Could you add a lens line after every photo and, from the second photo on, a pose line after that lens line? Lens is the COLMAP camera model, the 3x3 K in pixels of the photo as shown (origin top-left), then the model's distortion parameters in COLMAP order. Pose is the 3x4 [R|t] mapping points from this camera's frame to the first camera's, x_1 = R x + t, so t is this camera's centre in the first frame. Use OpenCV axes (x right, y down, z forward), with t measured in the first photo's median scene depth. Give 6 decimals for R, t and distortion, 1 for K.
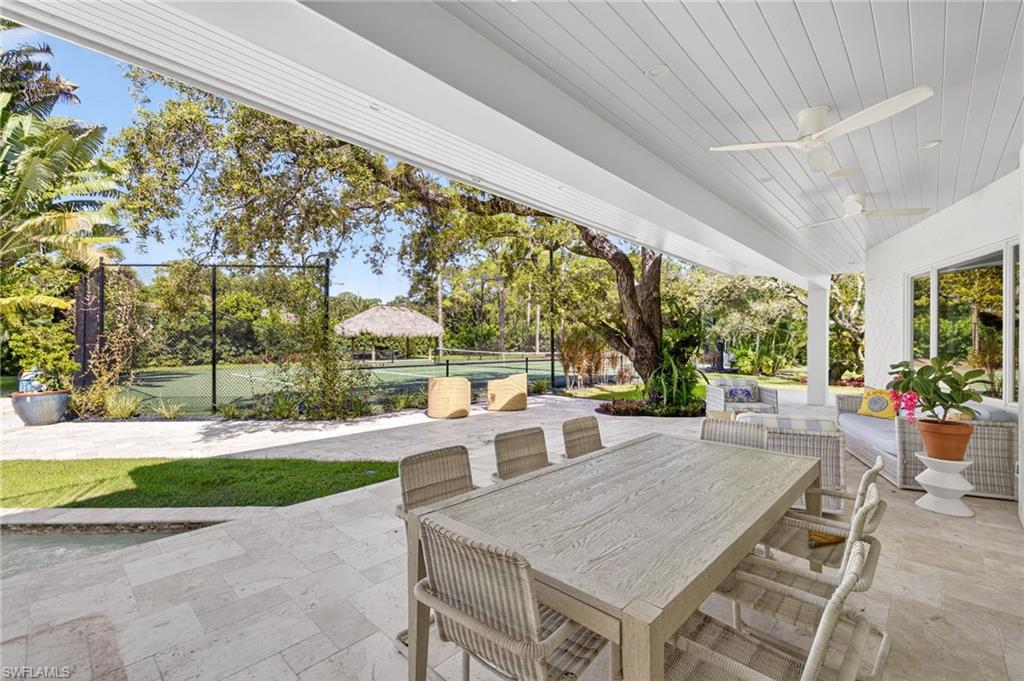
lens RADIAL K [[428.1, 0, 512.0], [0, 428.1, 340.5], [0, 0, 1]] dist [0.000529, -0.000191]
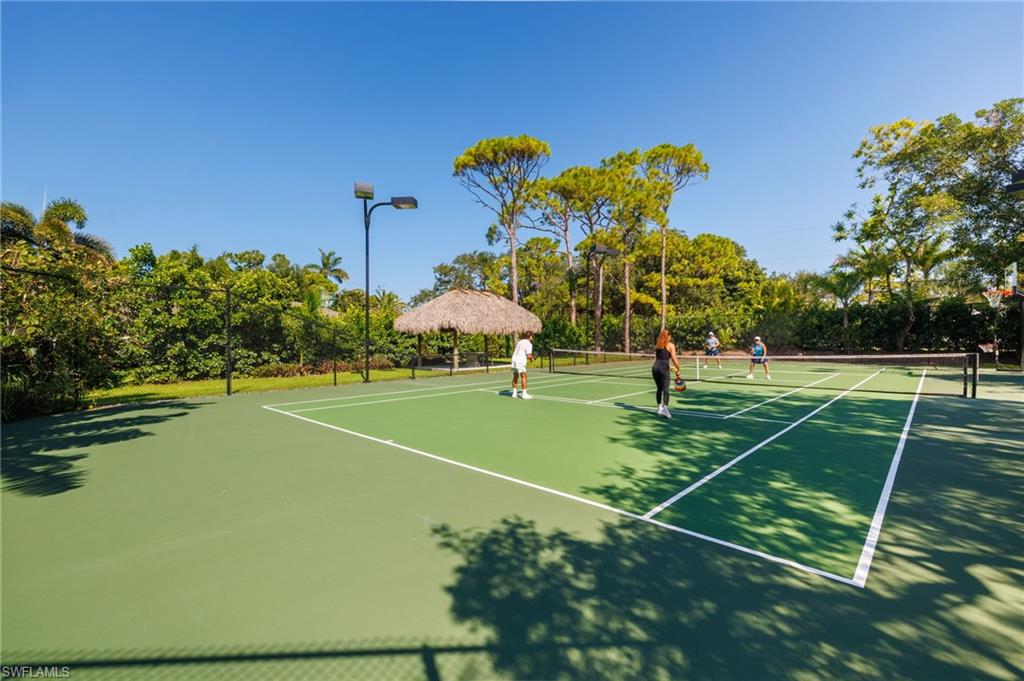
lens RADIAL K [[428.1, 0, 512.0], [0, 428.1, 340.5], [0, 0, 1]] dist [0.000529, -0.000191]
pose [[0.999906, -0.012660, -0.005203, -0.244949], [0.012686, 0.999907, 0.005016, -0.000336], [0.005139, -0.005081, 0.999974, 0.336492]]
